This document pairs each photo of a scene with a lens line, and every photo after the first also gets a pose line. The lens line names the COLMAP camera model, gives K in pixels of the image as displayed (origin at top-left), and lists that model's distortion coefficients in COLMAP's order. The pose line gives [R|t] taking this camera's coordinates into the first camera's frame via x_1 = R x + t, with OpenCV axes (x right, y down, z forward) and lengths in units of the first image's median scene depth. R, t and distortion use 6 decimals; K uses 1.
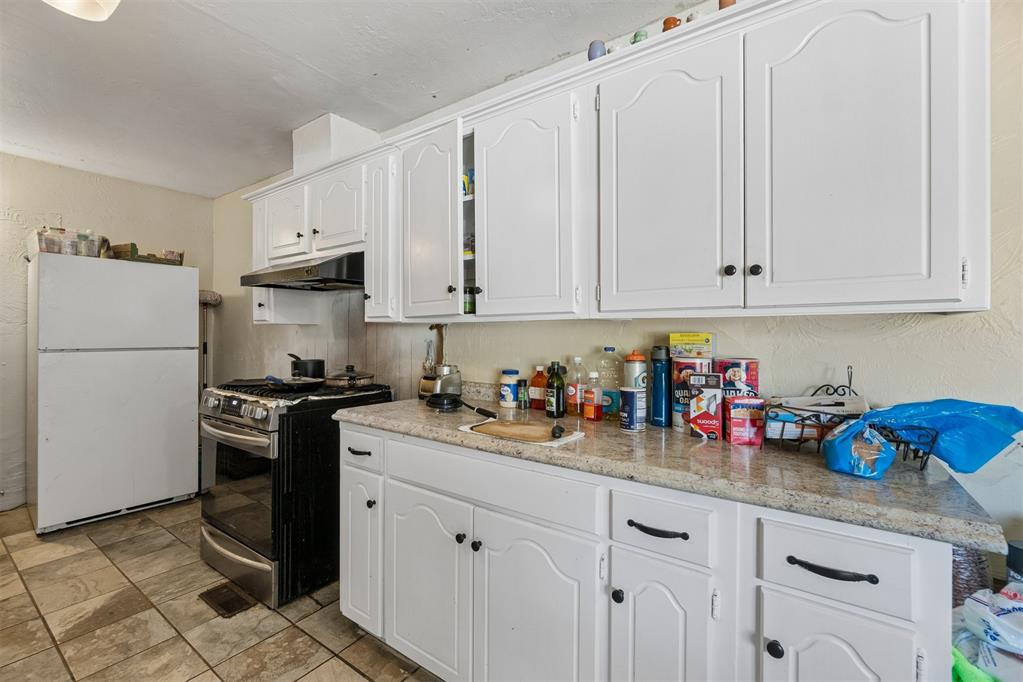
lens RADIAL K [[438.5, 0, 507.8], [0, 438.5, 333.9], [0, 0, 1]] dist [0.000193, 0.000046]
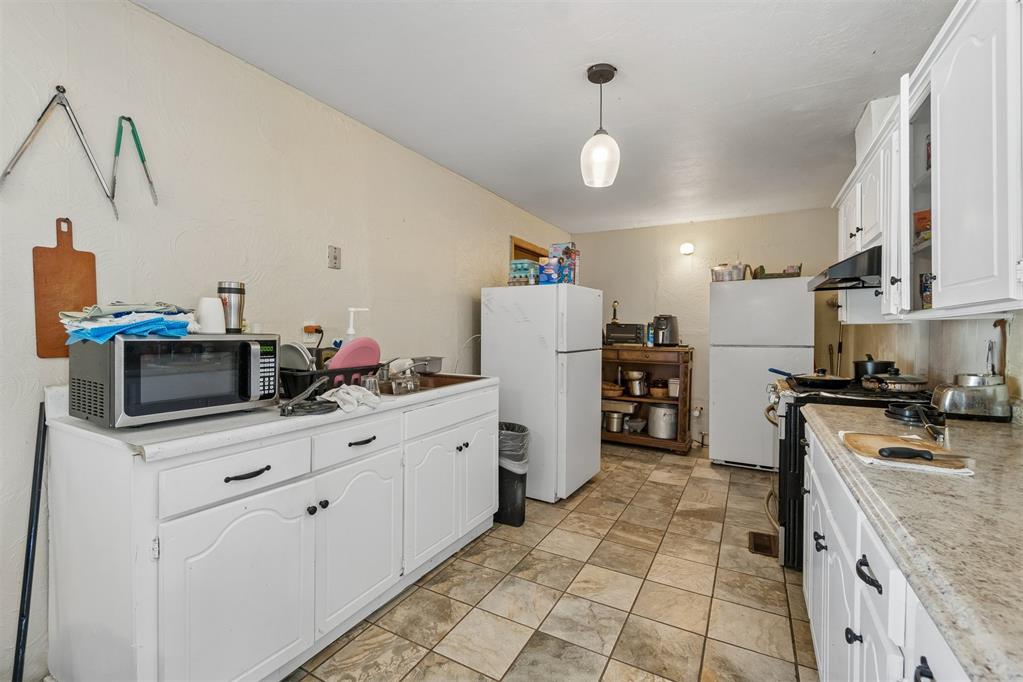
lens RADIAL K [[438.5, 0, 507.5], [0, 438.5, 337.6], [0, 0, 1]] dist [0.000193, 0.000046]
pose [[0.122127, 0.003318, -0.992509, 0.500292], [0.002220, 0.999991, 0.003616, 0.003893], [0.992512, -0.002645, 0.122118, 0.111317]]
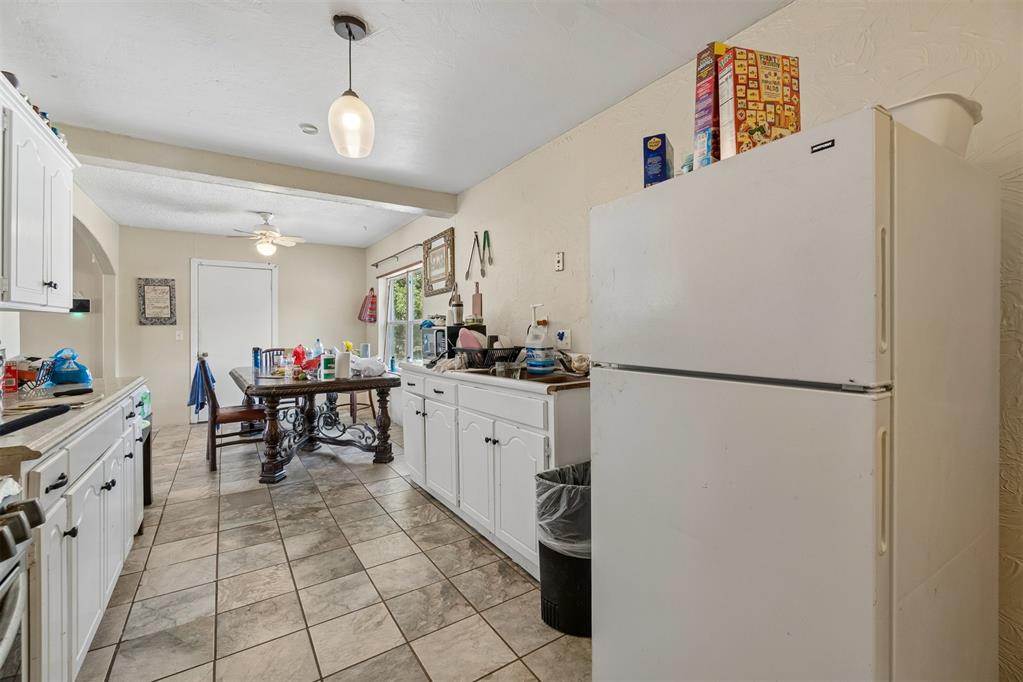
lens RADIAL K [[438.5, 0, 512.1], [0, 438.5, 332.0], [0, 0, 1]] dist [0.000193, 0.000046]
pose [[-0.936563, -0.006626, 0.350437, -1.055834], [-0.006799, 0.999977, 0.000736, 0.016083], [-0.350434, -0.001693, -0.936586, 1.138376]]
